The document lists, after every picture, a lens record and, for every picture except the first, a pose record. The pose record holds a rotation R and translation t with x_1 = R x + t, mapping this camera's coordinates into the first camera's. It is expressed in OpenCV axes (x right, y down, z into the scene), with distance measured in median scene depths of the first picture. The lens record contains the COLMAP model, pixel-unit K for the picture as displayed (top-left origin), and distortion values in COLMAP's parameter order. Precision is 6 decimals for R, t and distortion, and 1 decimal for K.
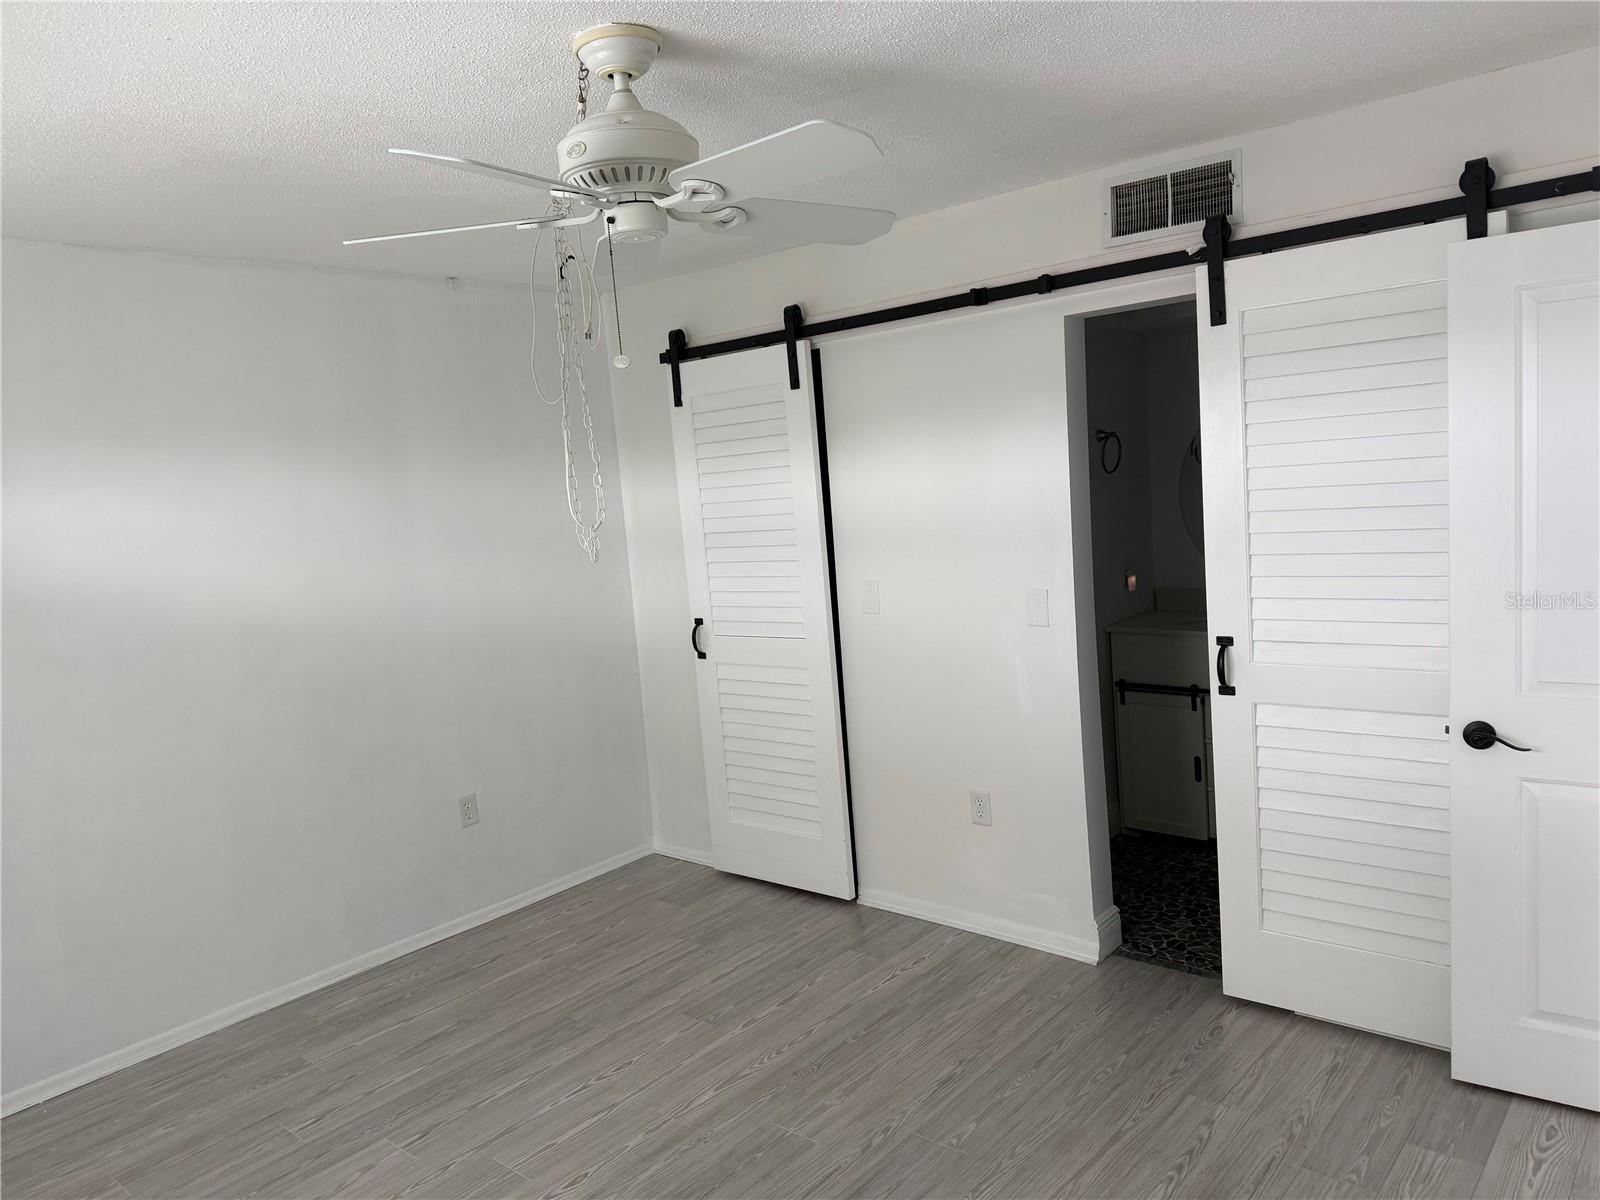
lens RADIAL K [[1118.4, 0, 802.1], [0, 1118.4, 592.2], [0, 0, 1]] dist [0.052829, -0.001652]
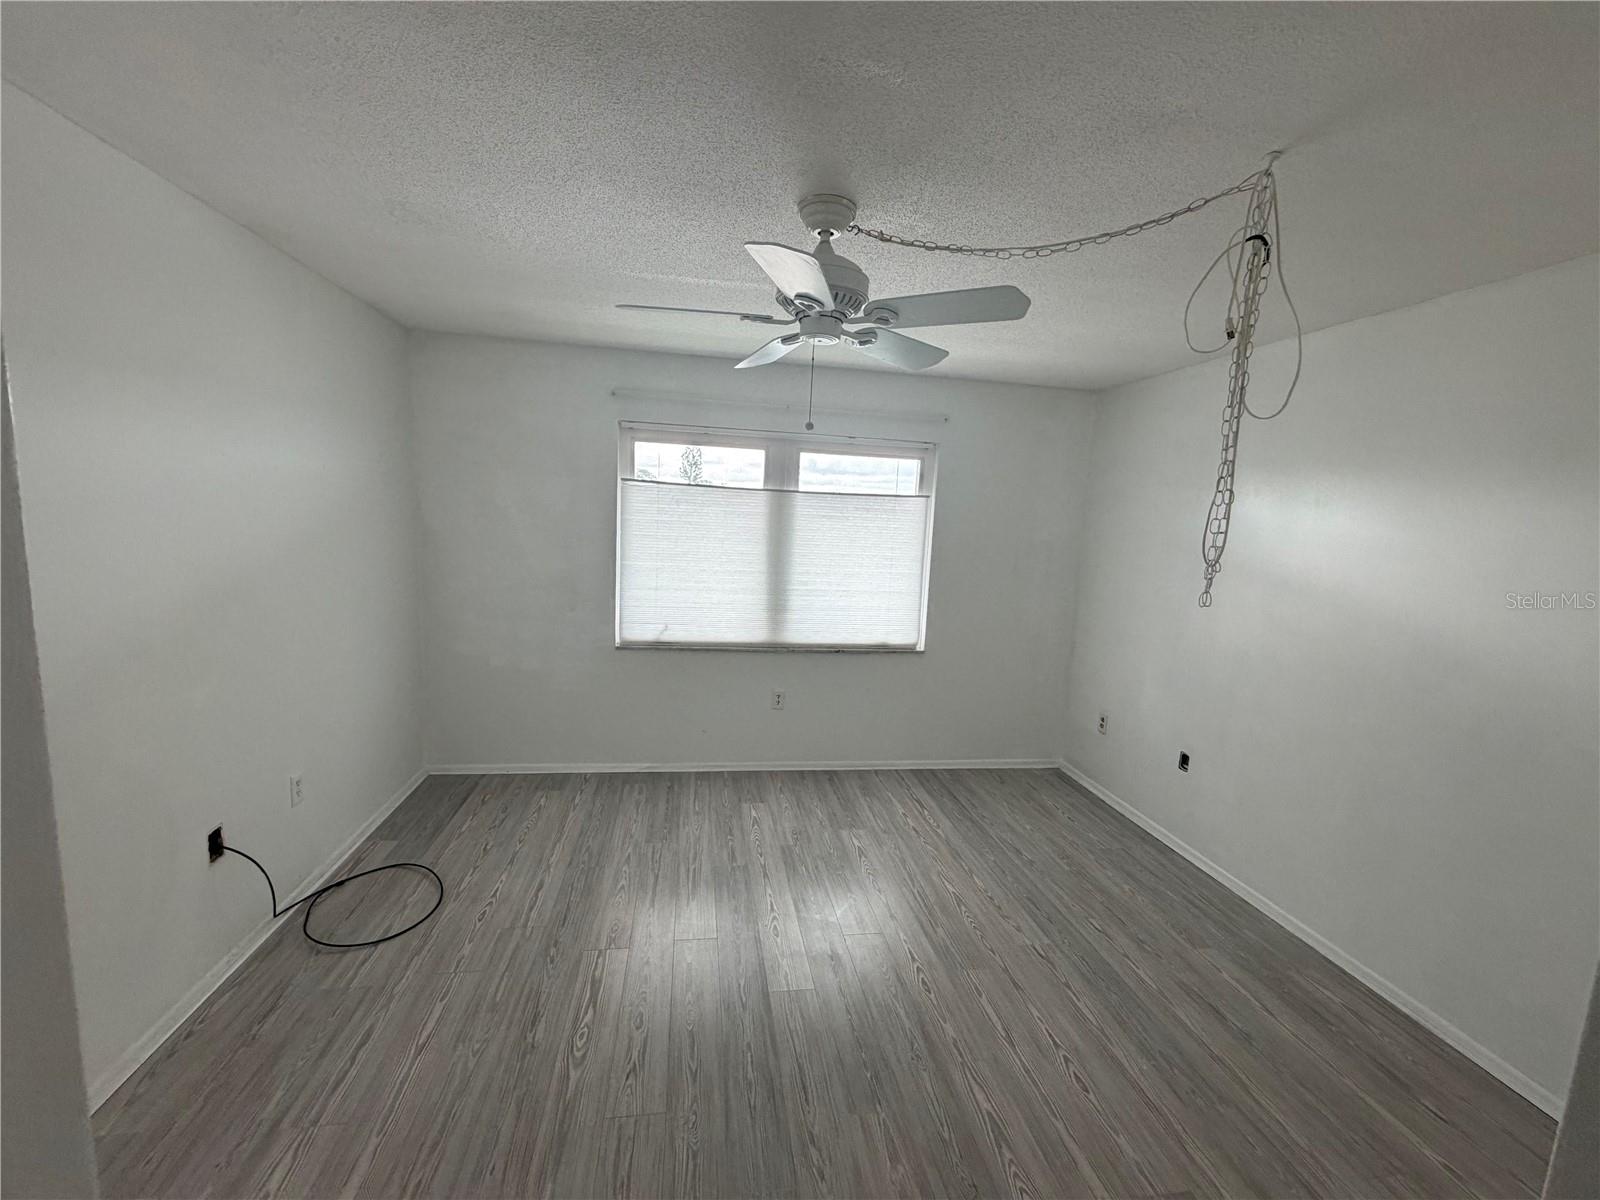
lens RADIAL K [[634.7, 0, 793.0], [0, 634.7, 599.9], [0, 0, 1]] dist [0.002349, 0.000116]
pose [[-0.639334, 0.145408, -0.755056, 0.389742], [-0.083947, 0.962888, 0.256514, -0.131794], [0.764333, 0.227383, -0.603400, 1.073141]]
